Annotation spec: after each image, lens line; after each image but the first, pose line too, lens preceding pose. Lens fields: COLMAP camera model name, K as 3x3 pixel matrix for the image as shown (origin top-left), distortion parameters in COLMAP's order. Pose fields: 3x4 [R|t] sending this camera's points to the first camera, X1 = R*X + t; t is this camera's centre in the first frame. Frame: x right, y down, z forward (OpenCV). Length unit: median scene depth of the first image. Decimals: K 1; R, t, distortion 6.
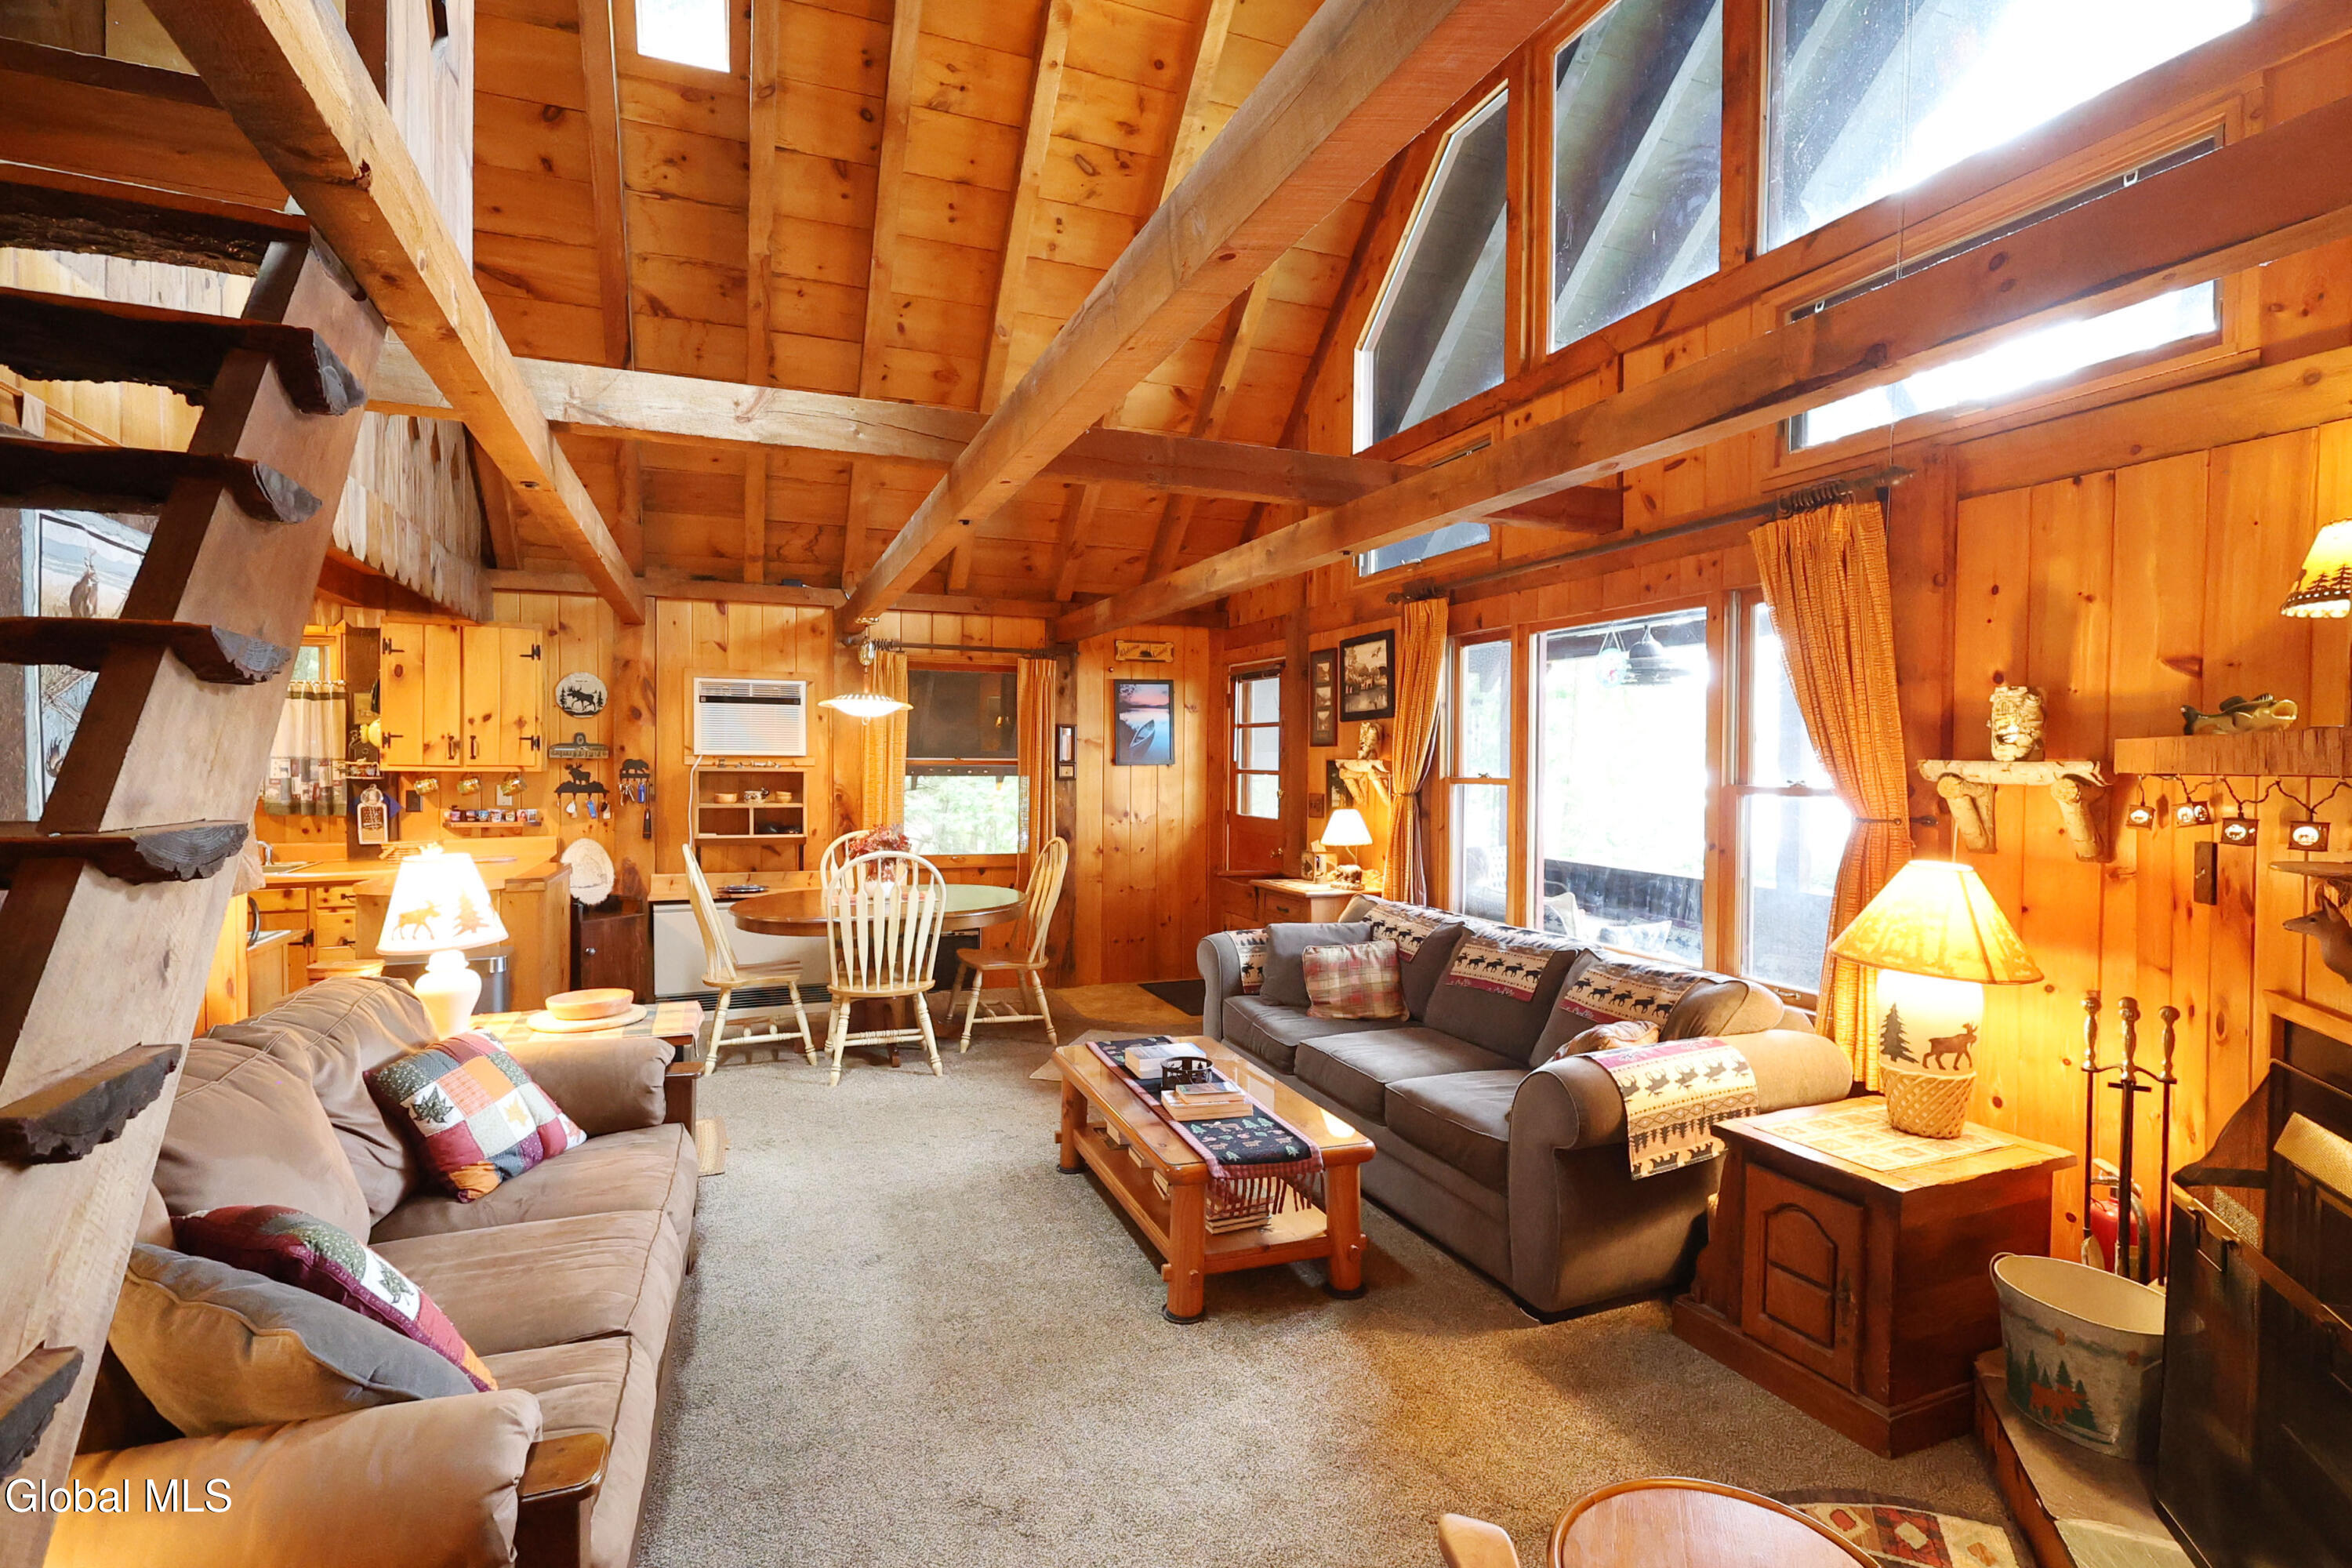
lens RADIAL K [[1129.7, 0, 1179.0], [0, 1129.7, 782.5], [0, 0, 1]] dist [0.004323, -0.004936]
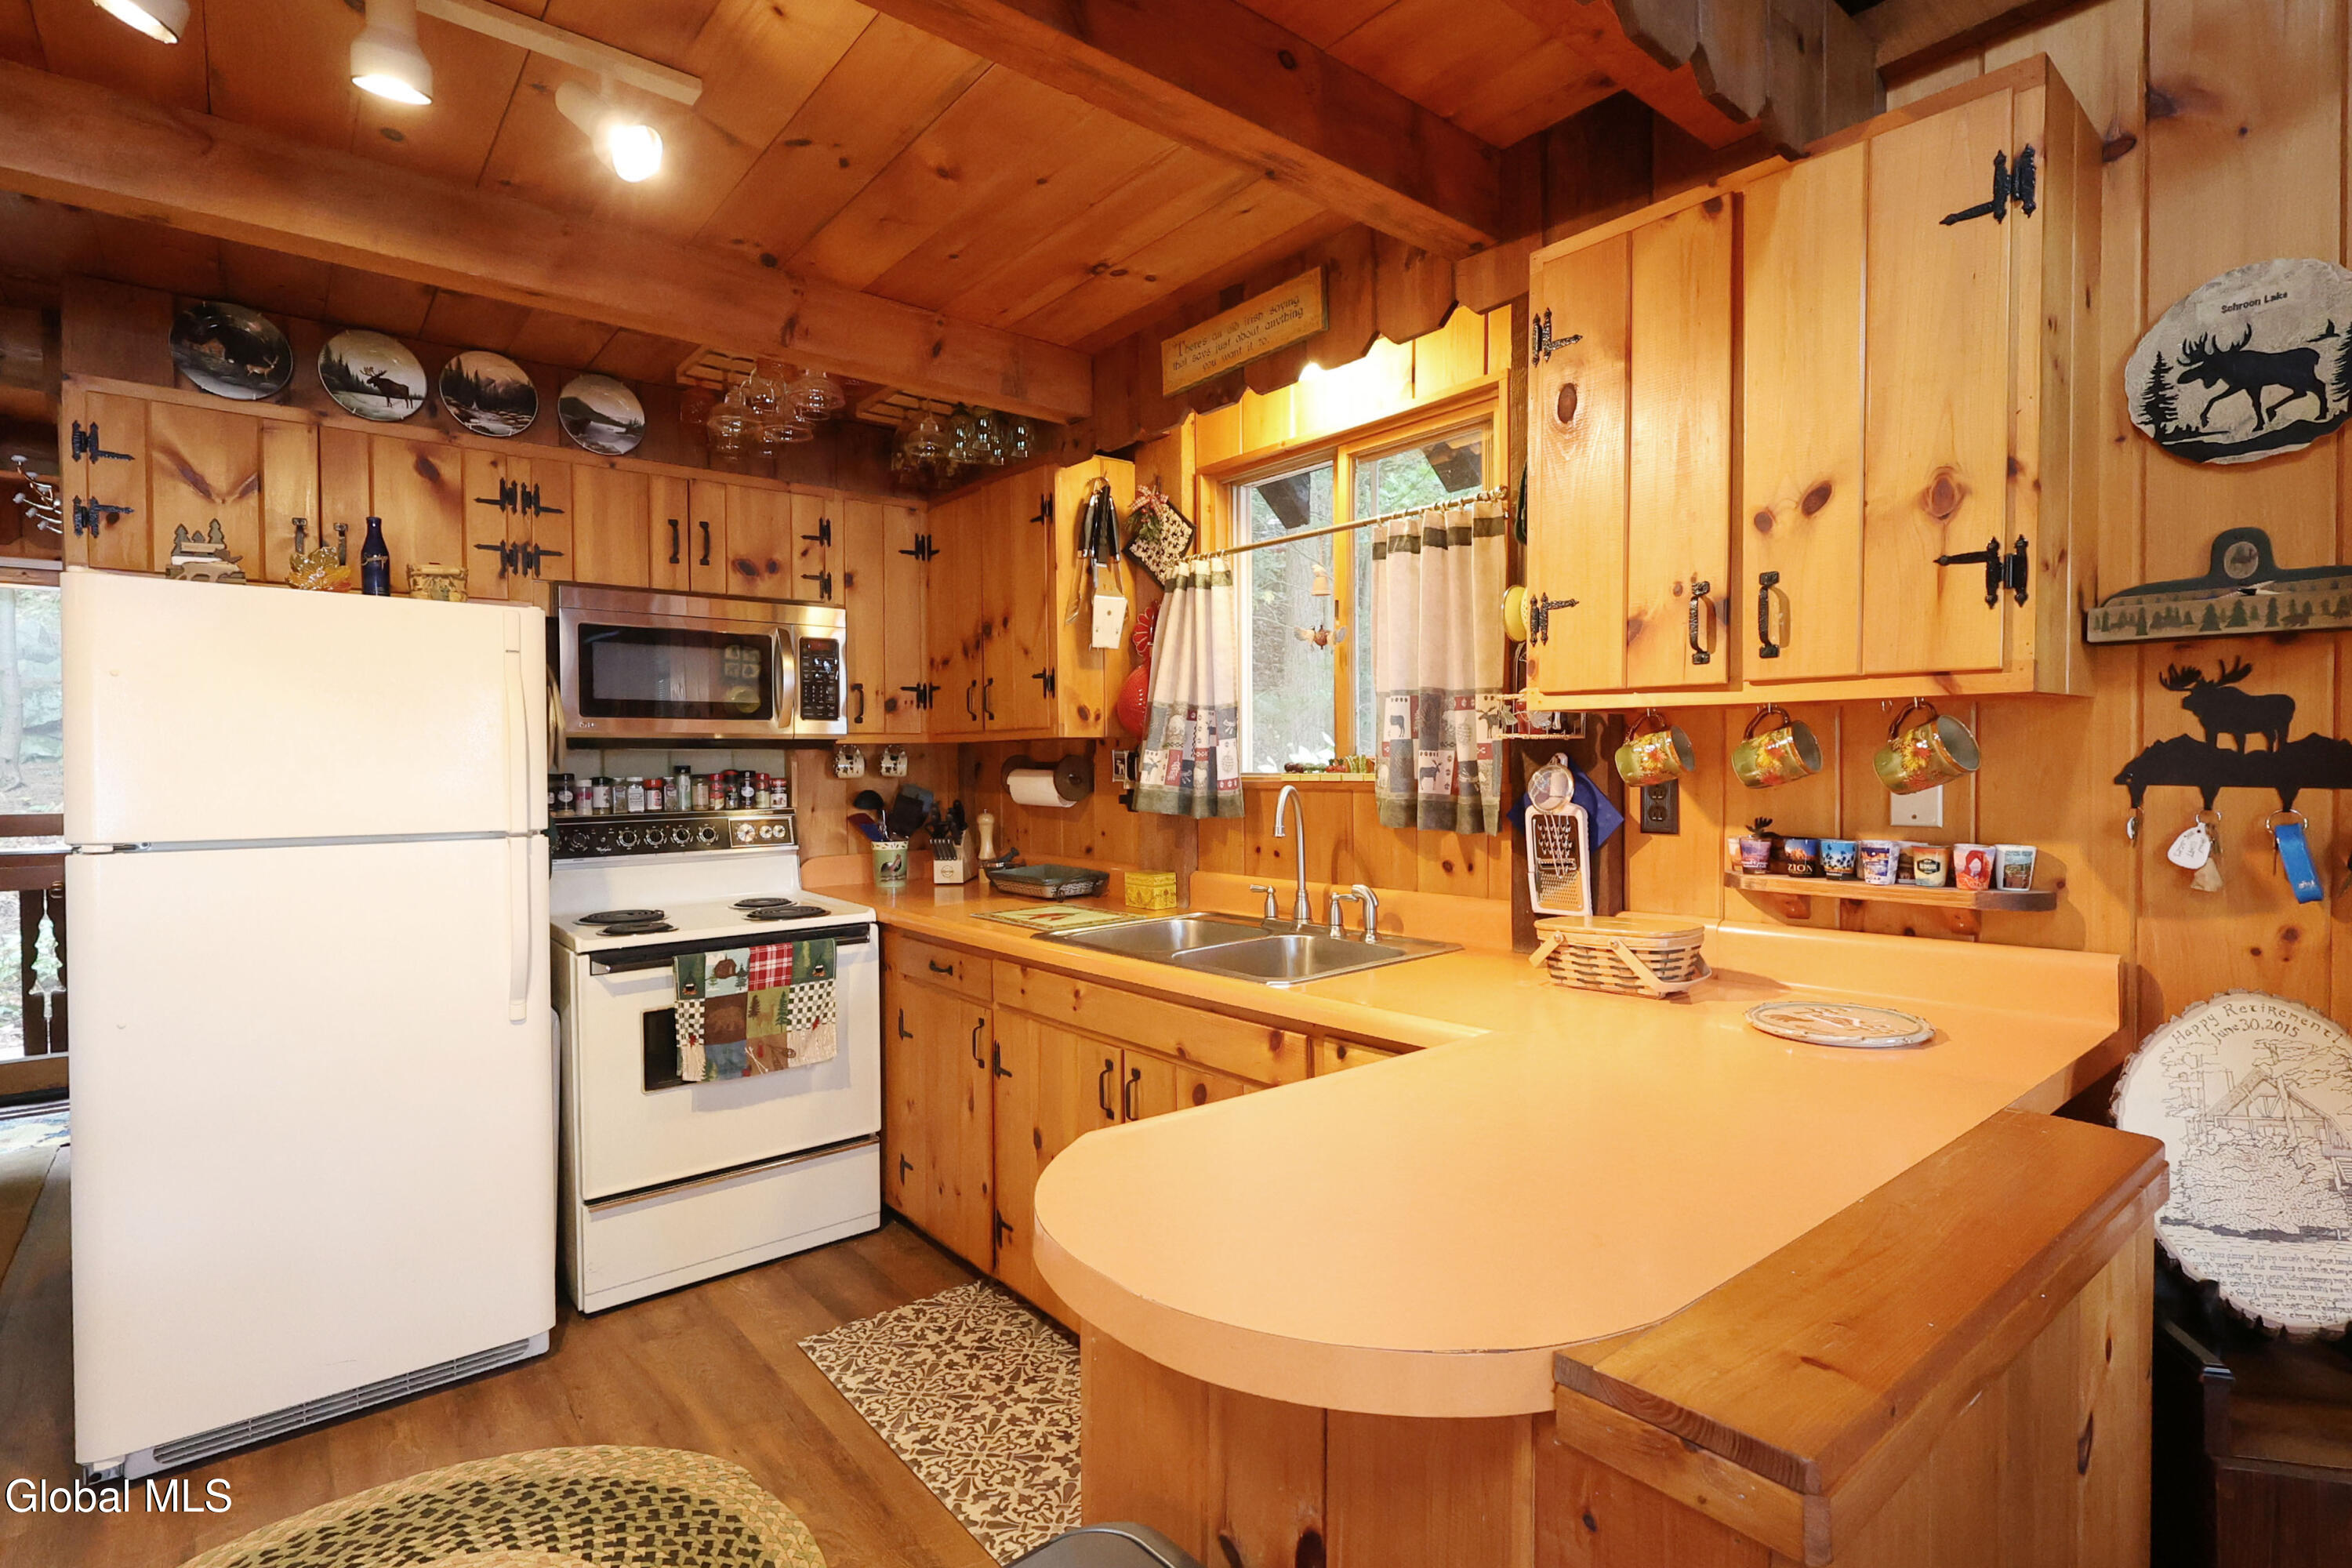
lens RADIAL K [[1129.7, 0, 1188.0], [0, 1129.7, 787.0], [0, 0, 1]] dist [0.004323, -0.004936]
pose [[0.305689, 0.013800, -0.952031, -0.404583], [-0.007649, 0.999898, 0.012038, 0.009067], [0.952101, 0.003603, 0.305764, 0.782298]]
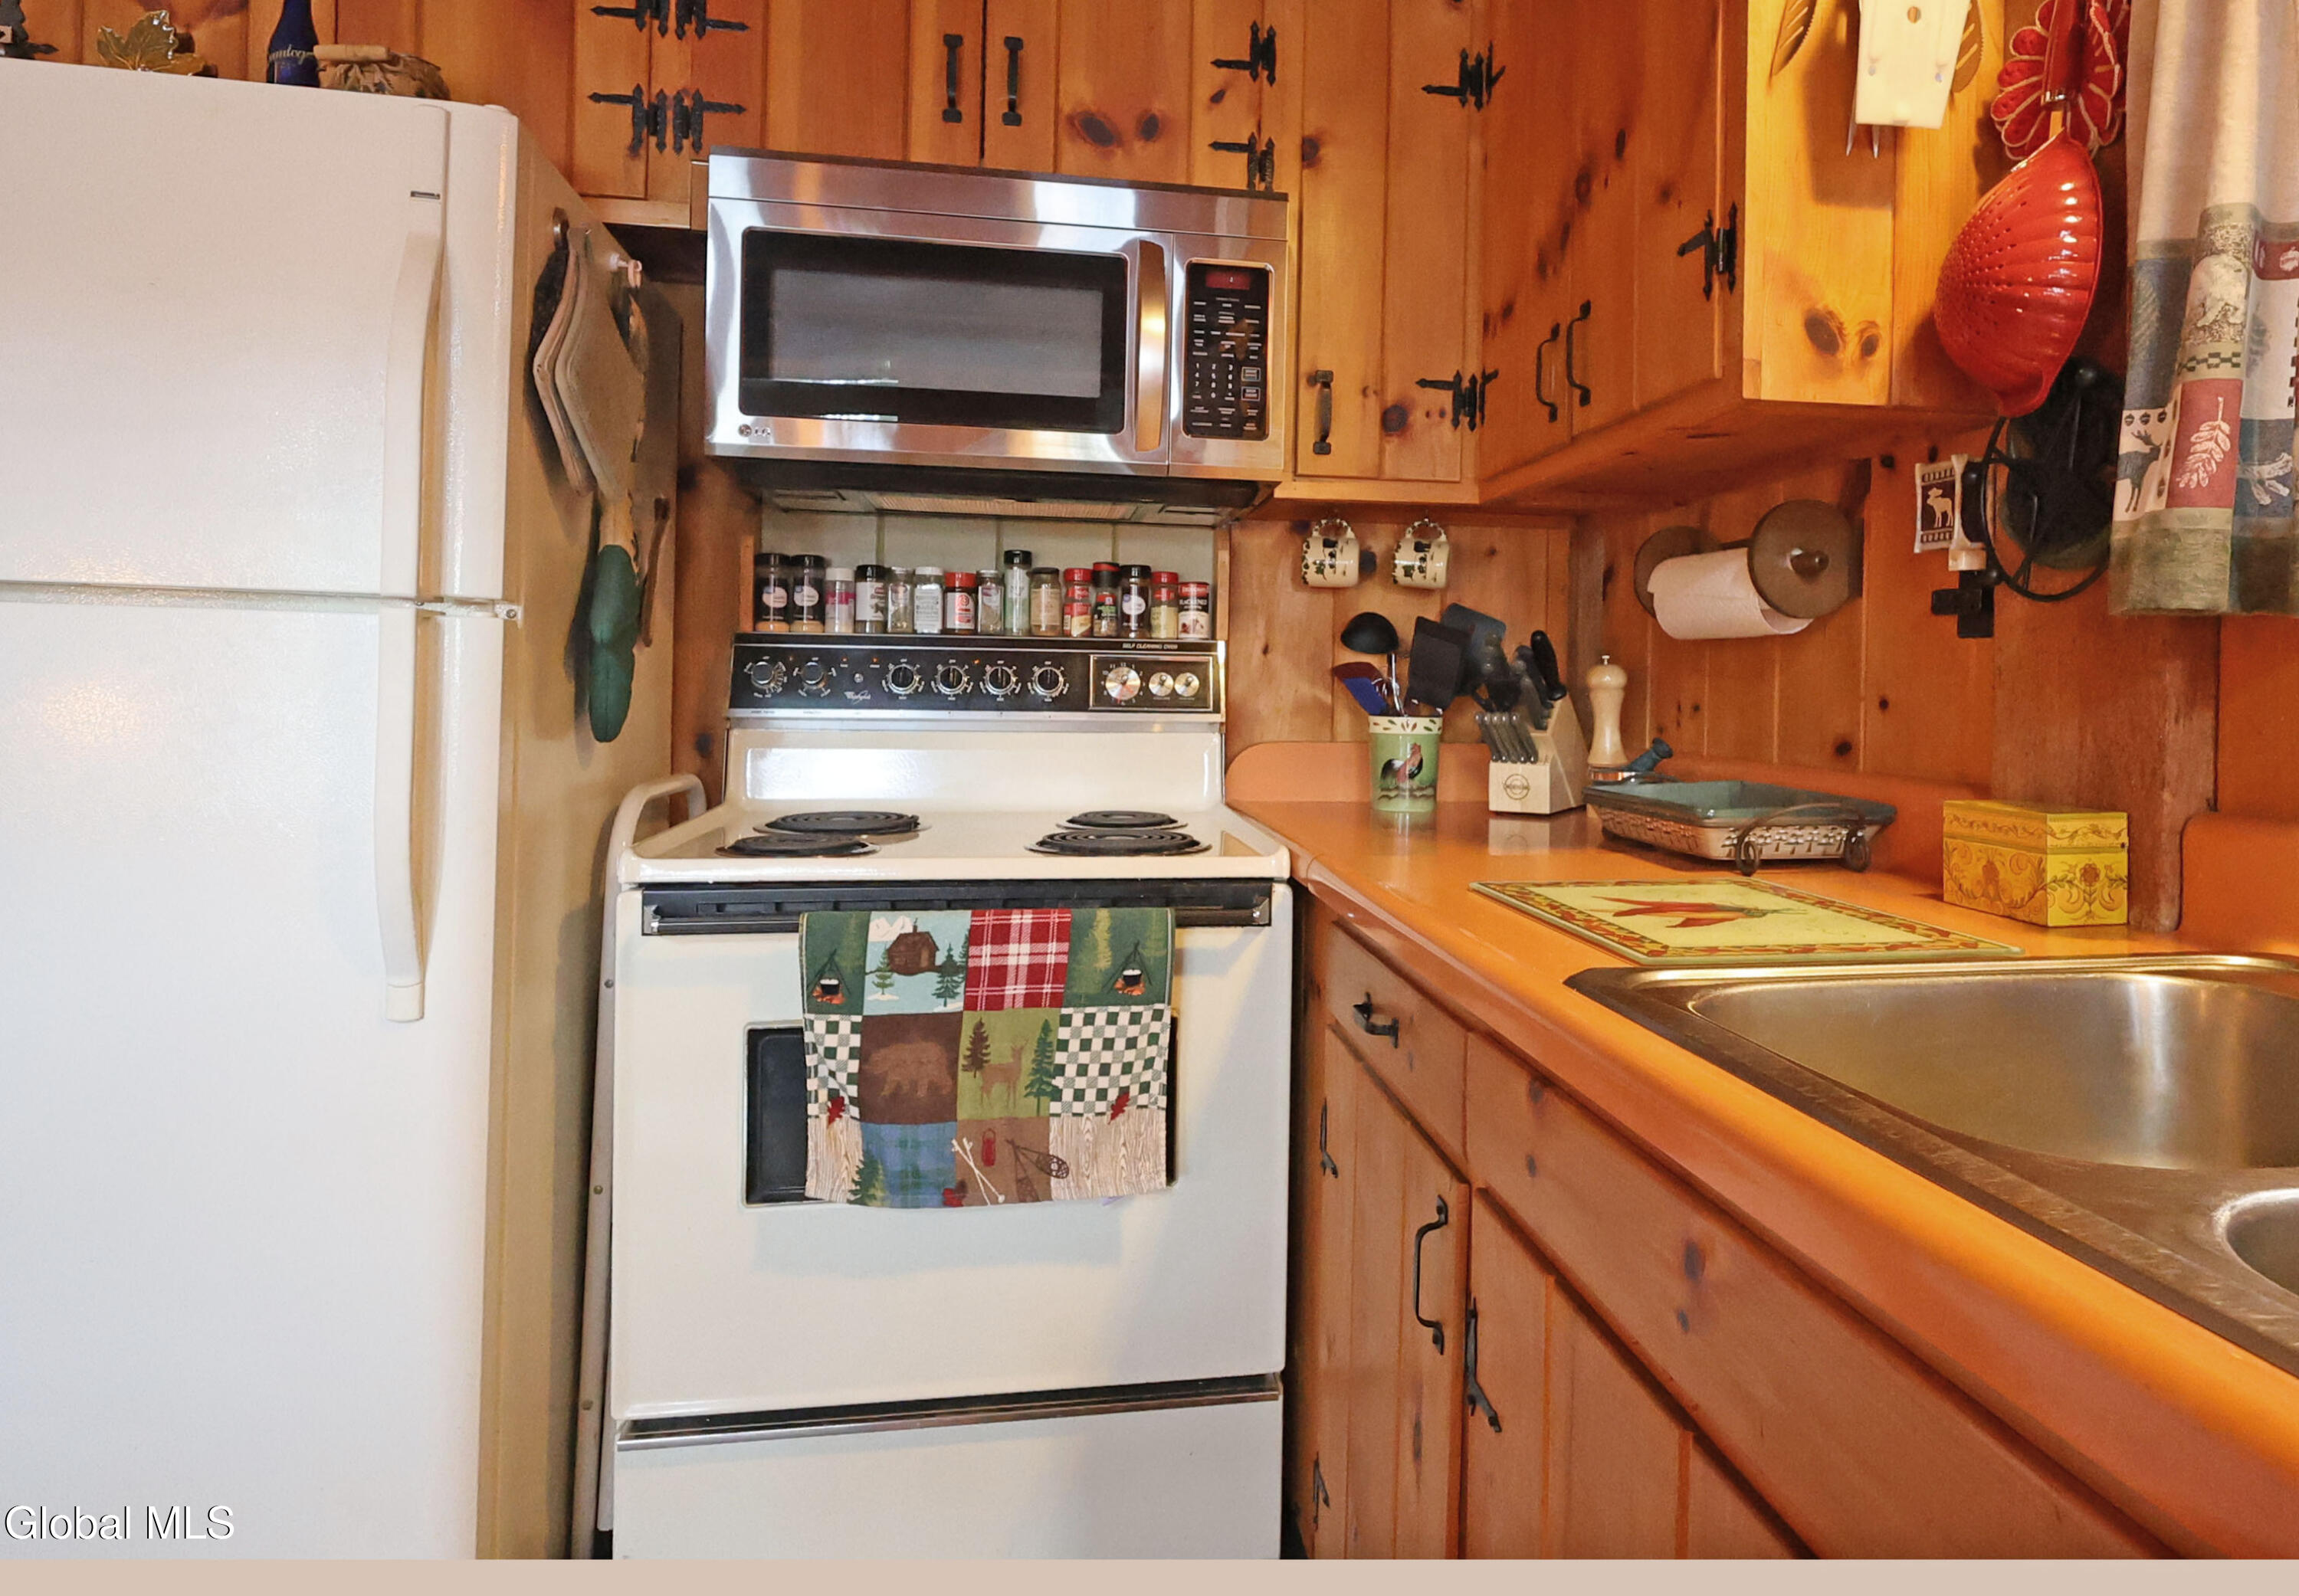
lens RADIAL K [[1372.4, 0, 1246.6], [0, 1372.4, 684.1], [0, 0, 1]] dist [0.001489, 0.000960]
pose [[-0.217585, -0.010996, -0.975979, -0.689067], [-0.037155, 0.999305, -0.002975, 0.042684], [0.975334, 0.035615, -0.217842, 0.857372]]
